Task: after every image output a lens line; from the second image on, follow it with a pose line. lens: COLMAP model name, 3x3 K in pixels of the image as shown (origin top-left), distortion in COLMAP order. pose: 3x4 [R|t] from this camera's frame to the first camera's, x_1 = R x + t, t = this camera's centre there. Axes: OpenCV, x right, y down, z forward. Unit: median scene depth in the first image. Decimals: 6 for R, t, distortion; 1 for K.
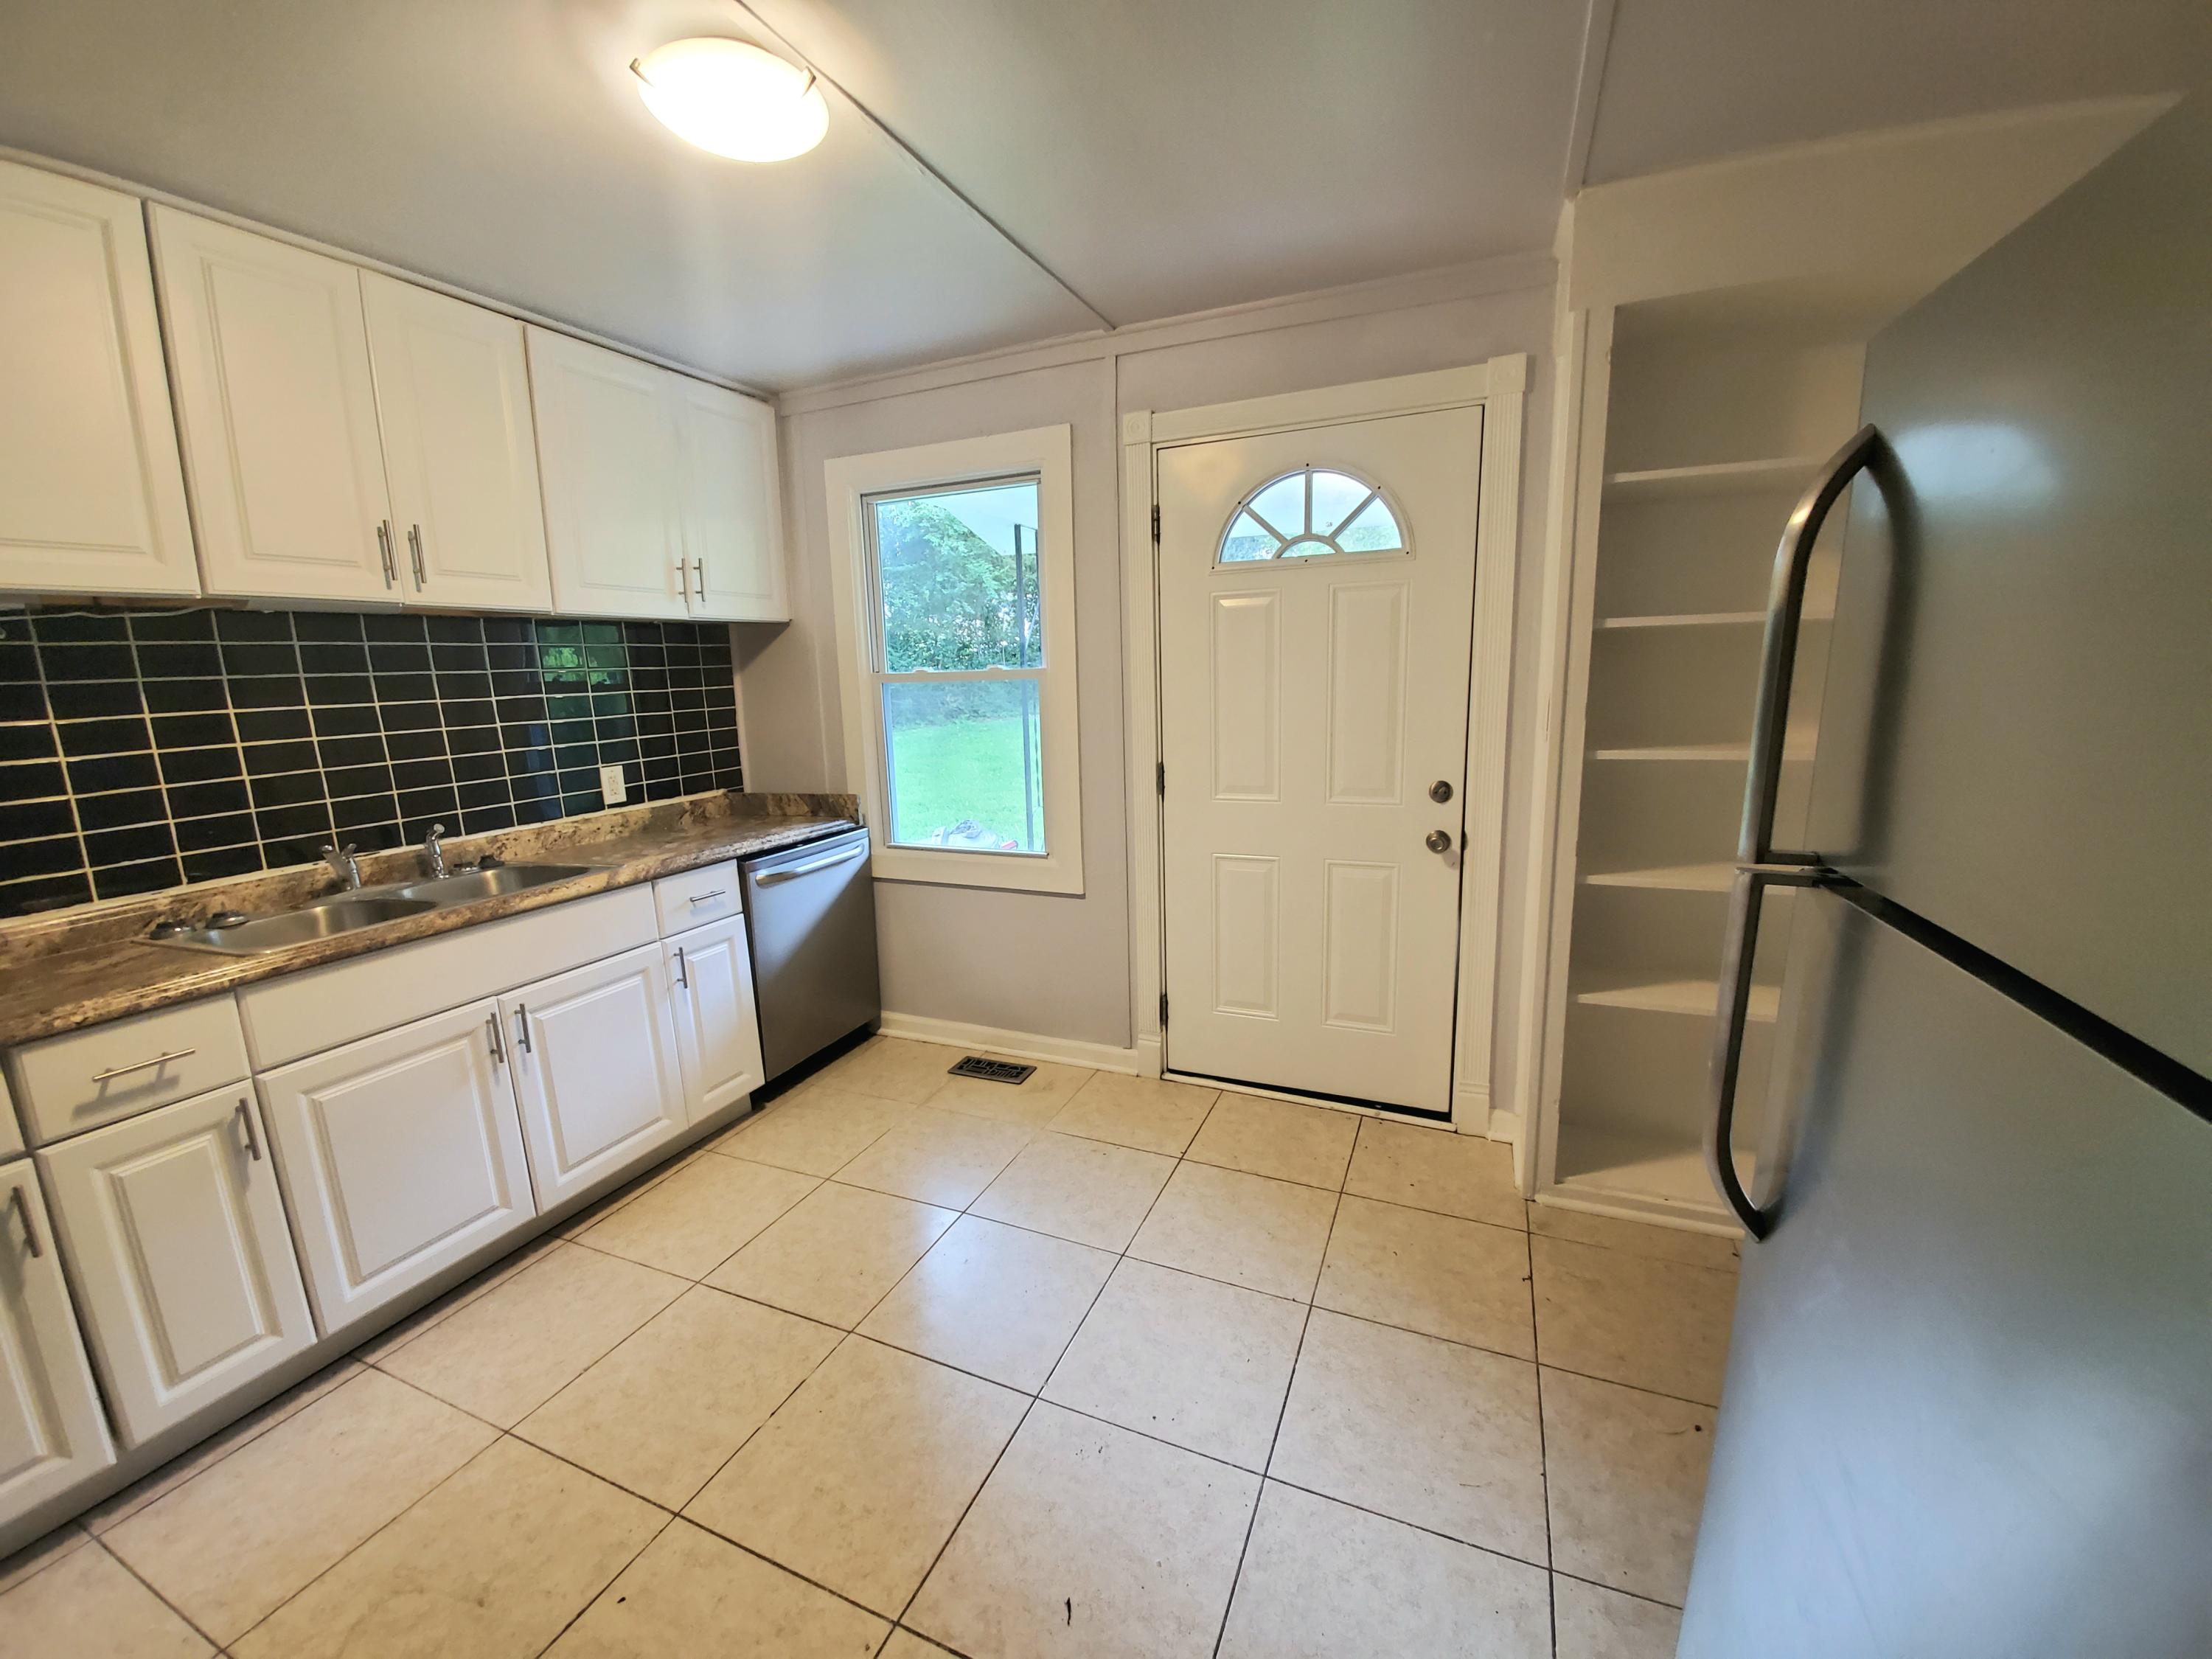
lens RADIAL K [[881.8, 0, 1111.1], [0, 881.8, 848.3], [0, 0, 1]] dist [0.003371, -0.010386]
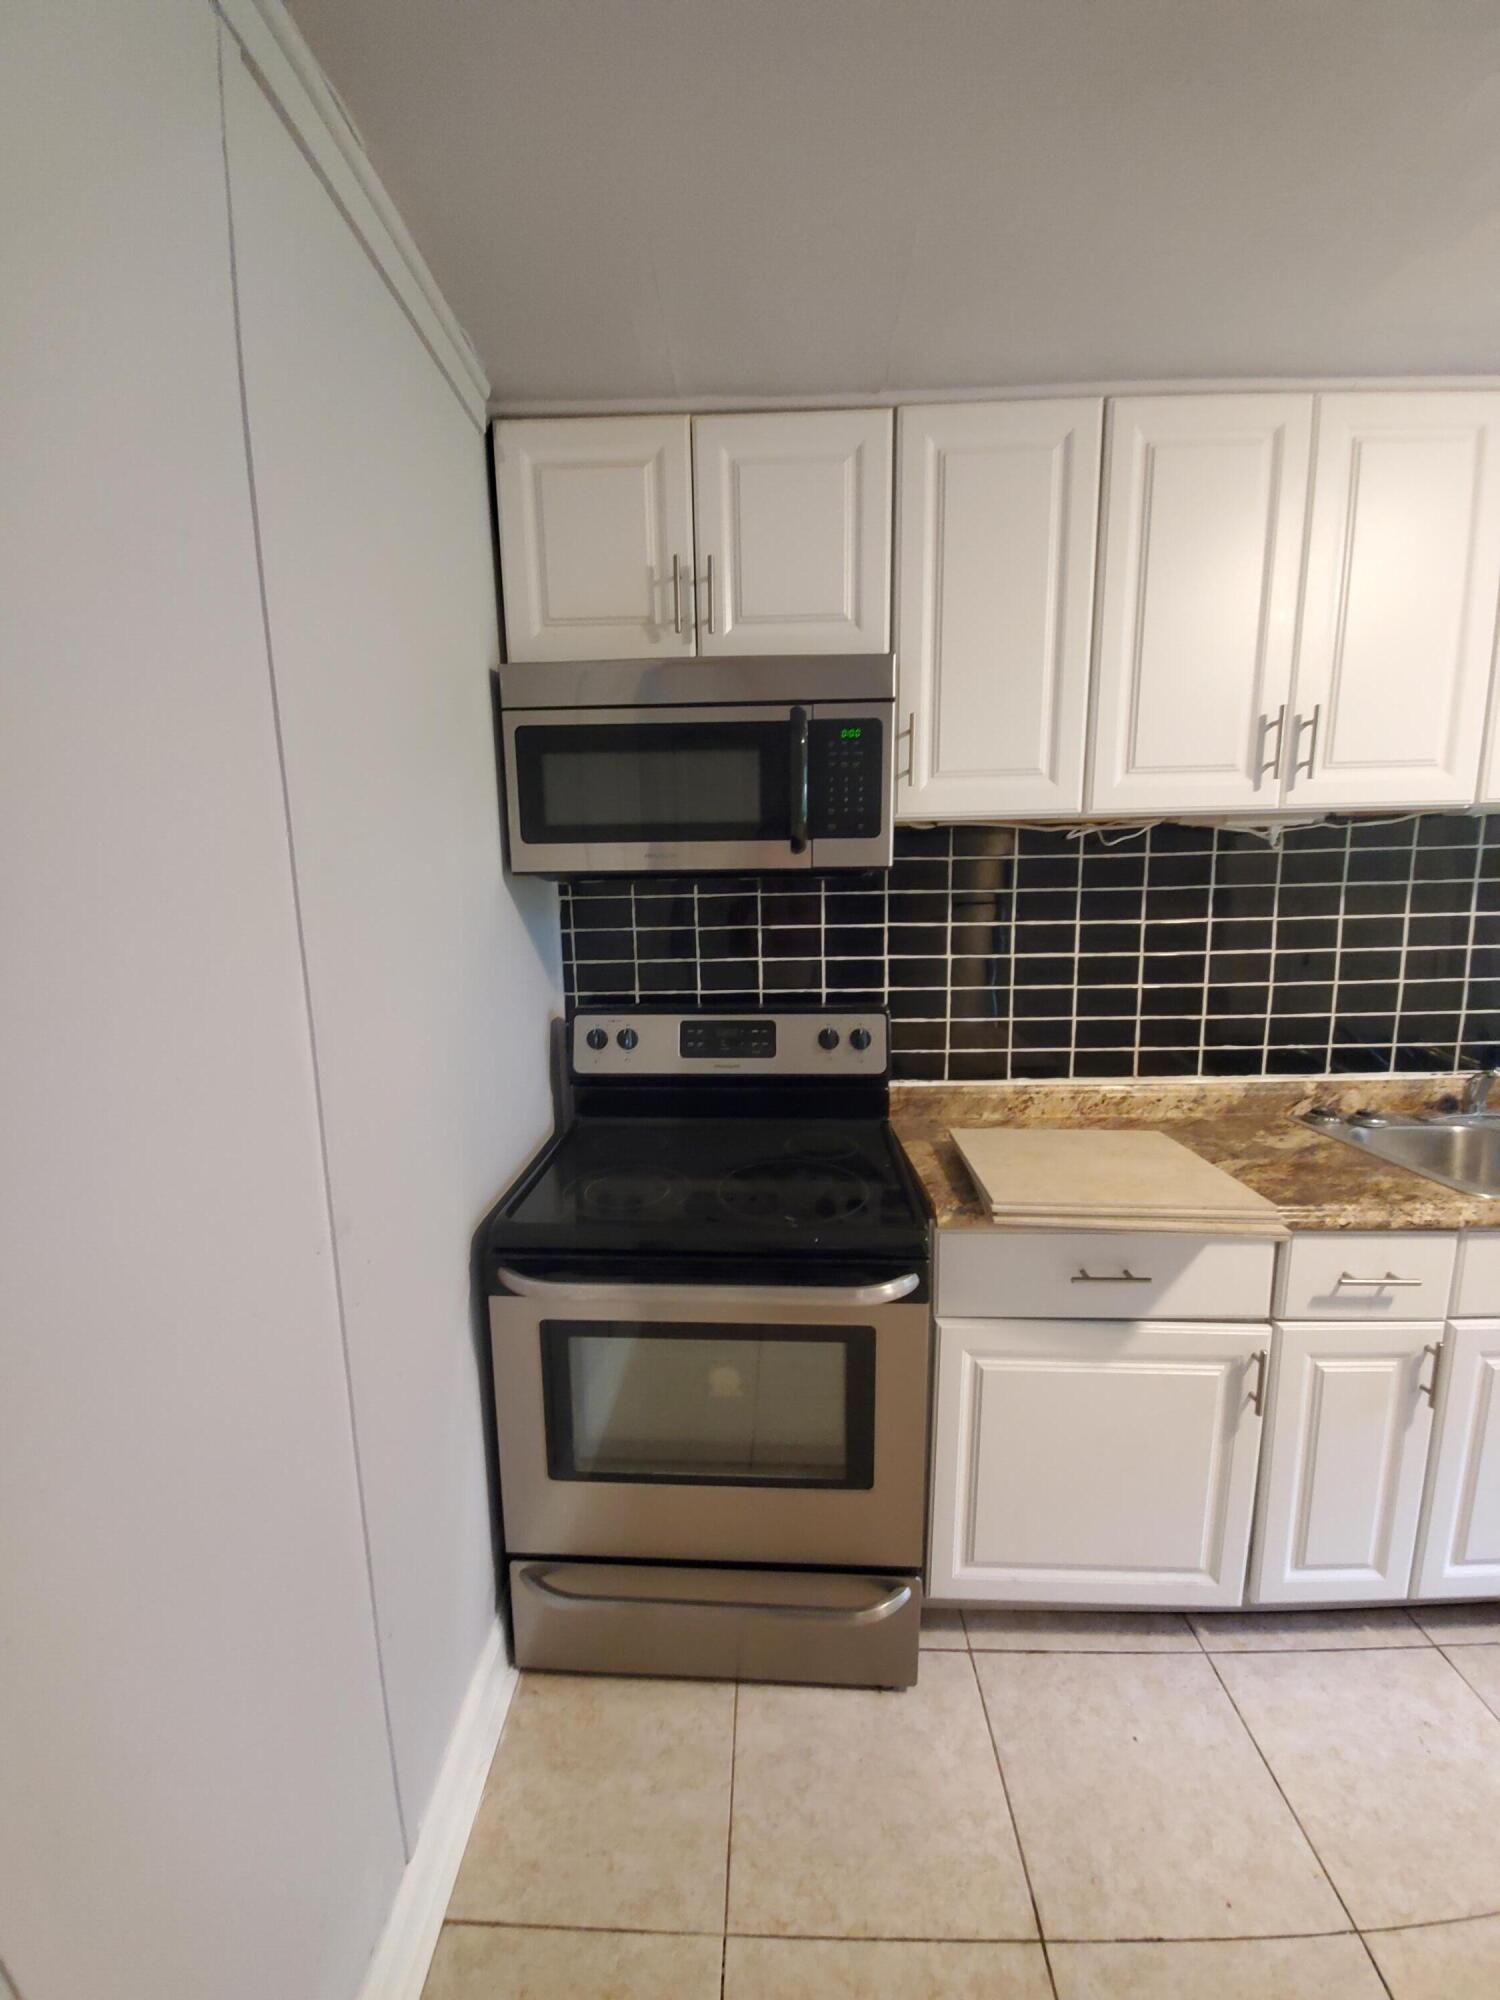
lens RADIAL K [[797.3, 0, 735.1], [0, 797.3, 1005.7], [0, 0, 1]] dist [0.003371, -0.010386]
pose [[0.346044, 0.175200, -0.921715, -0.383531], [-0.169393, 0.977932, 0.122290, -0.033329], [0.922800, 0.113814, 0.368085, -0.041249]]
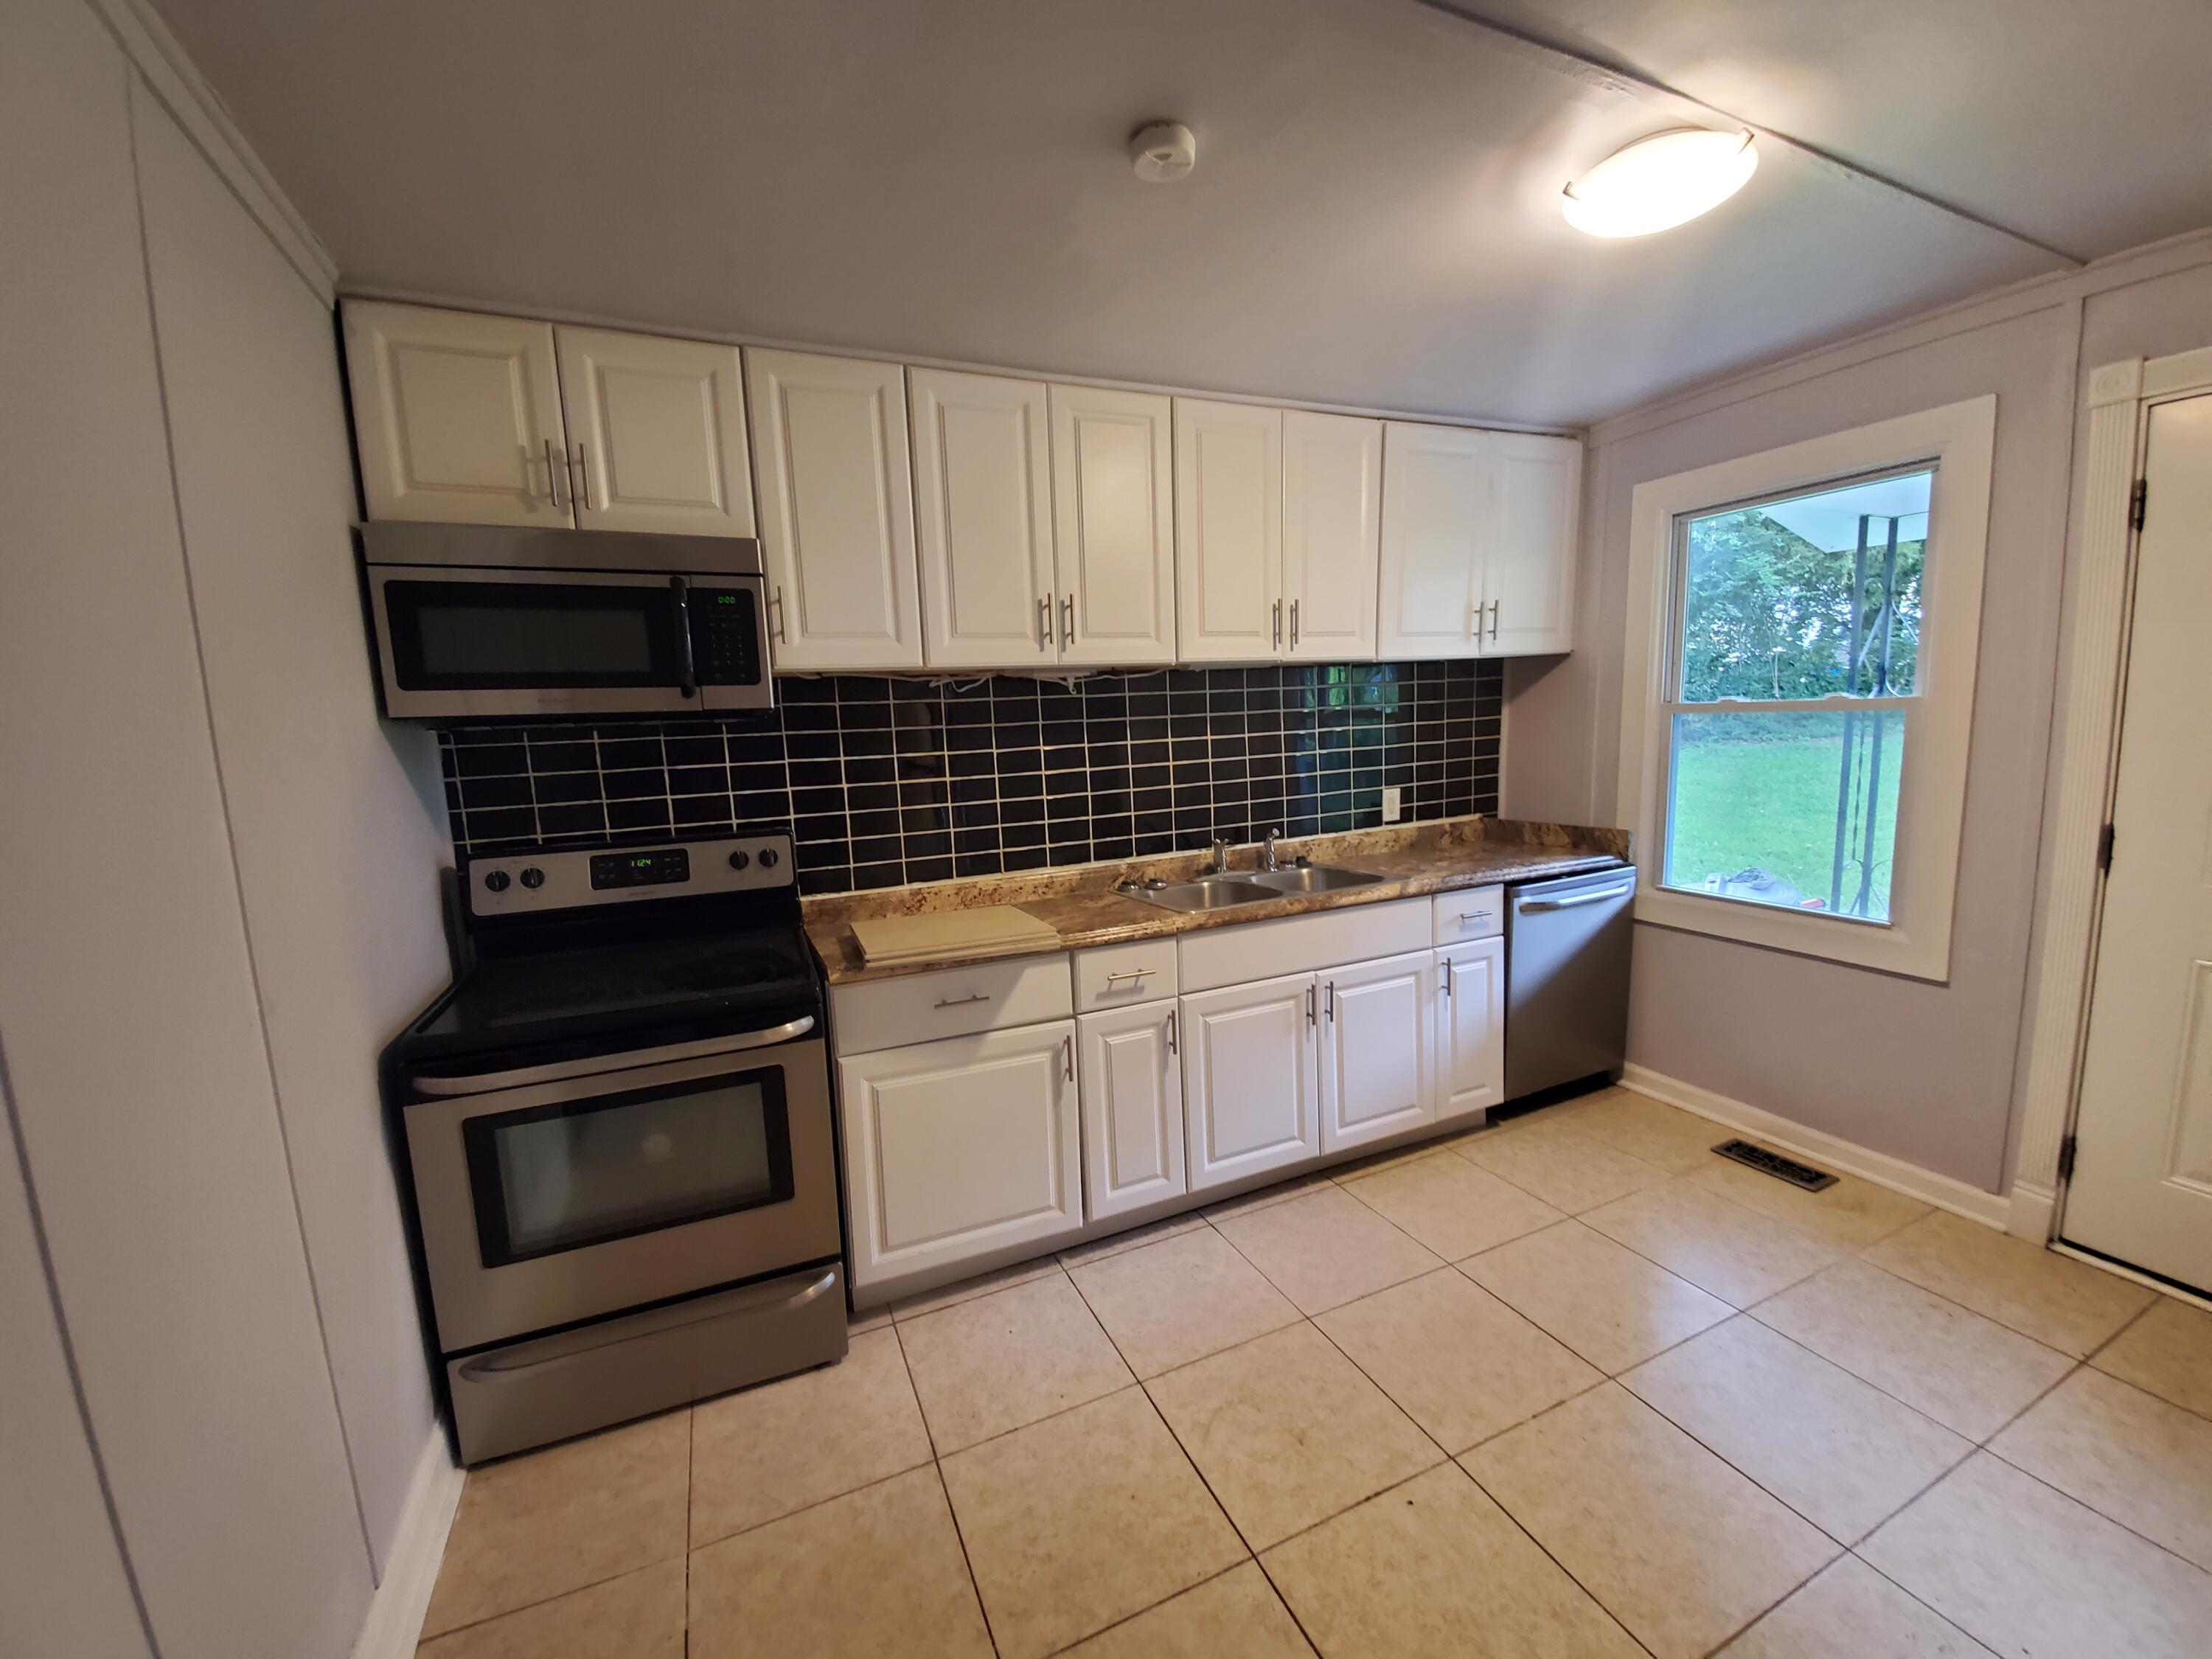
lens RADIAL K [[881.8, 0, 1105.2], [0, 881.8, 844.8], [0, 0, 1]] dist [0.003371, -0.010386]
pose [[0.728575, 0.095740, -0.678242, -0.077413], [-0.111596, 0.993545, 0.020371, -0.002845], [0.675815, 0.060848, 0.734556, -0.120849]]
